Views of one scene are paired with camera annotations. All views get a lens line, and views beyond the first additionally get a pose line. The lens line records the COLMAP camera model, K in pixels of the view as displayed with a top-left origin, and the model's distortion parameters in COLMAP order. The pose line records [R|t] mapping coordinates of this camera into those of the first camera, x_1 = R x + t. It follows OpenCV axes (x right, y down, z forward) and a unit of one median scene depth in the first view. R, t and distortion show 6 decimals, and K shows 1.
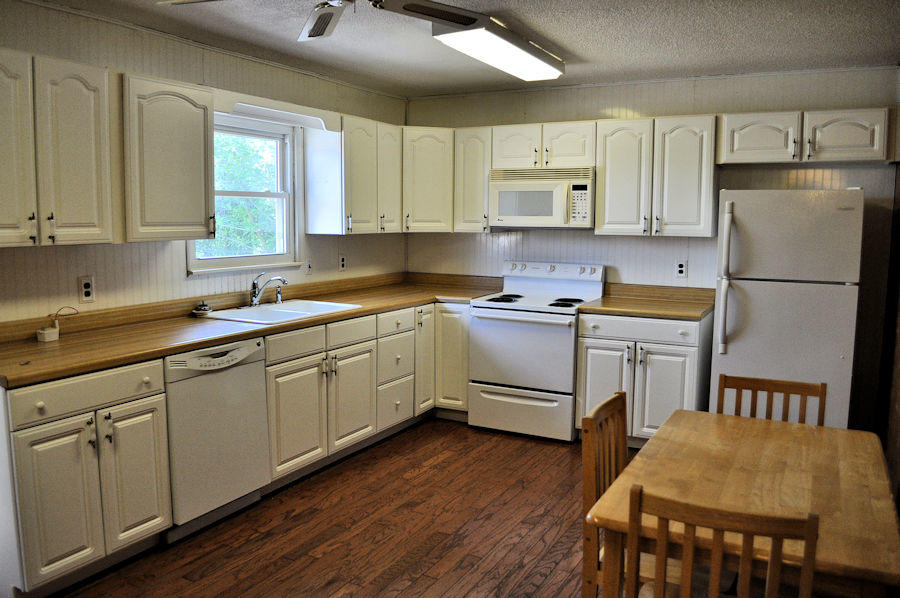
lens RADIAL K [[714.7, 0, 446.7], [0, 714.7, 295.5], [0, 0, 1]] dist [-0.076100, 0.006073]
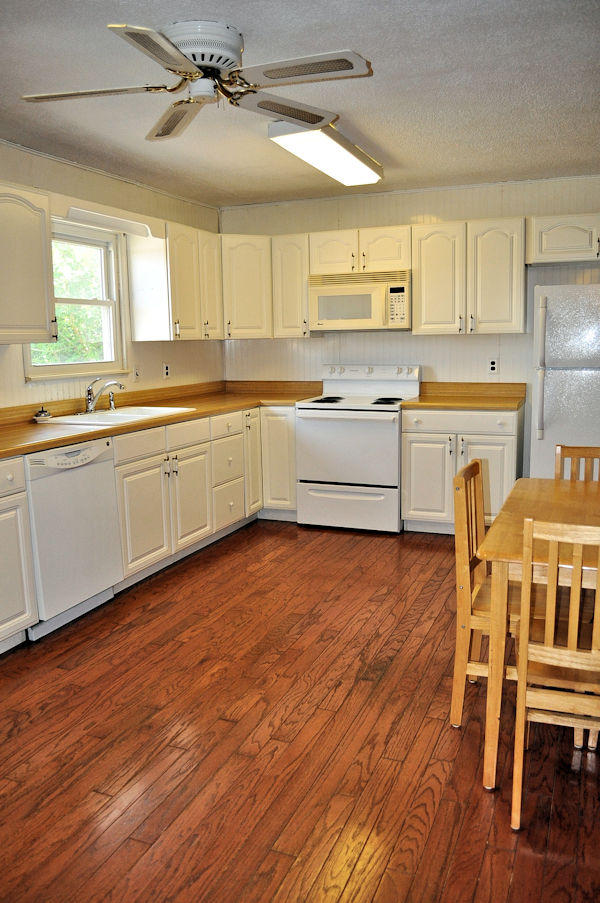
lens RADIAL K [[717.0, 0, 300.0], [0, 717.0, 451.5], [0, 0, 1]] dist [-0.076100, 0.006073]
pose [[0.994086, -0.042031, 0.100130, -0.072242], [0.037745, 0.998304, 0.044327, 0.034358], [-0.101823, -0.040286, 0.993987, -0.034985]]
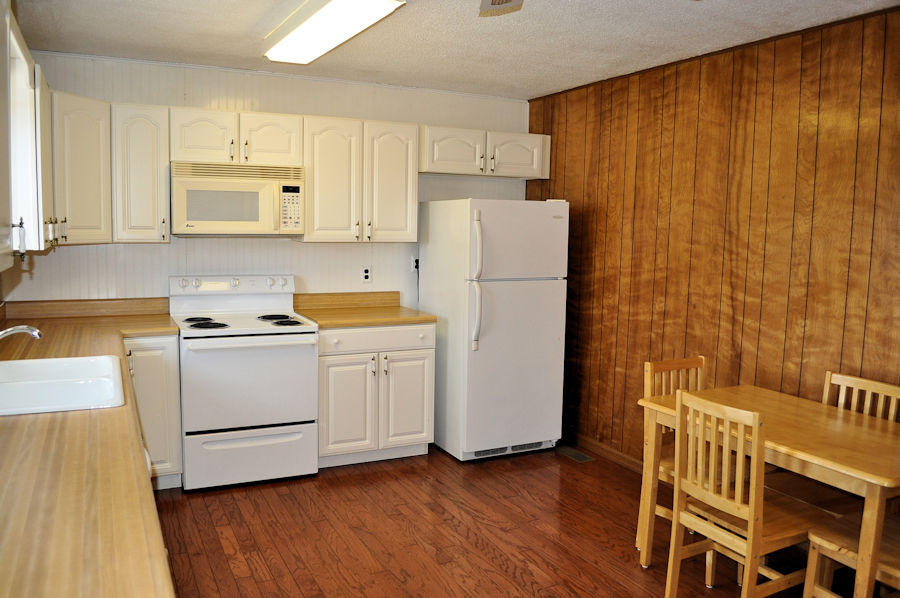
lens RADIAL K [[714.7, 0, 446.7], [0, 714.7, 295.5], [0, 0, 1]] dist [-0.076100, 0.006073]
pose [[0.577212, -0.079381, 0.812727, -0.452271], [0.075908, 0.996170, 0.043387, -0.045560], [-0.813059, 0.036649, 0.581027, 0.347599]]
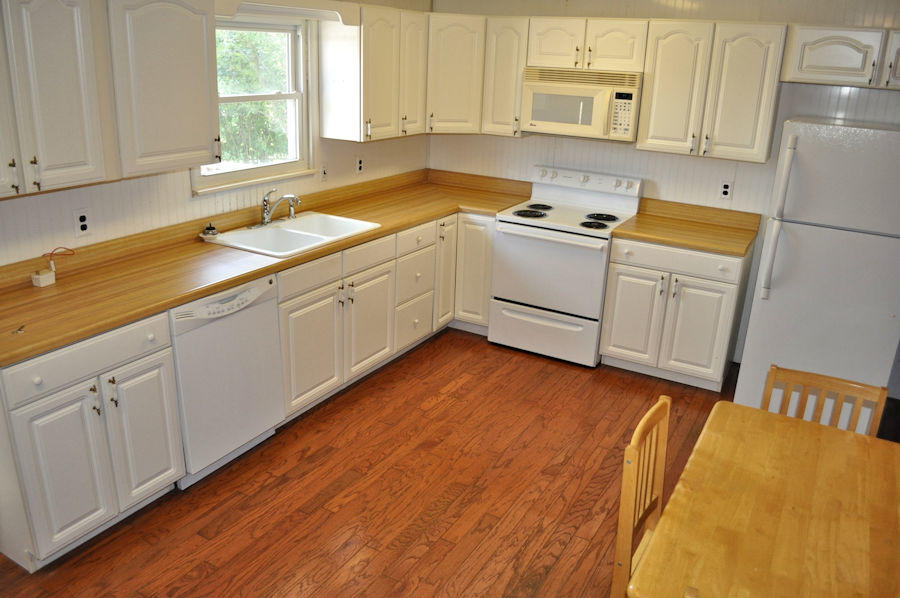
lens RADIAL K [[714.7, 0, 446.7], [0, 714.7, 295.5], [0, 0, 1]] dist [-0.076100, 0.006073]
pose [[0.999181, 0.037936, -0.014099, -0.015520], [-0.033963, 0.975430, 0.217677, -0.096945], [0.022010, -0.217020, 0.975919, 0.070443]]
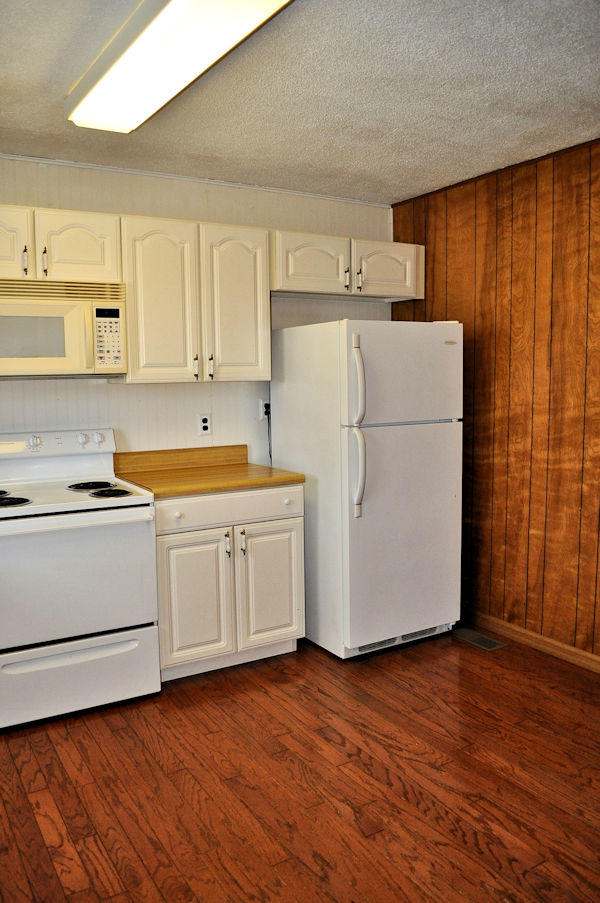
lens RADIAL K [[717.0, 0, 300.0], [0, 717.0, 451.5], [0, 0, 1]] dist [-0.076100, 0.006073]
pose [[0.506328, -0.106264, 0.855768, -0.314621], [0.111408, 0.992123, 0.057279, -0.044144], [-0.855114, 0.066337, 0.514179, 0.541488]]
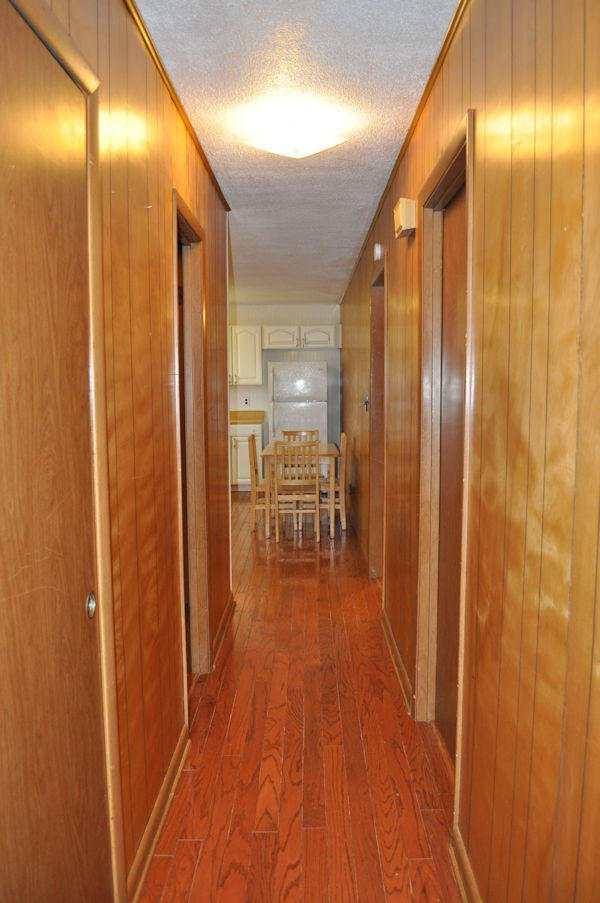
lens RADIAL K [[717.0, 0, 300.0], [0, 717.0, 451.5], [0, 0, 1]] dist [-0.076100, 0.006073]
pose [[0.884324, -0.060228, 0.462972, -0.500204], [0.066885, 0.997759, 0.002042, 0.114167], [-0.462057, 0.029160, 0.886371, -0.887126]]
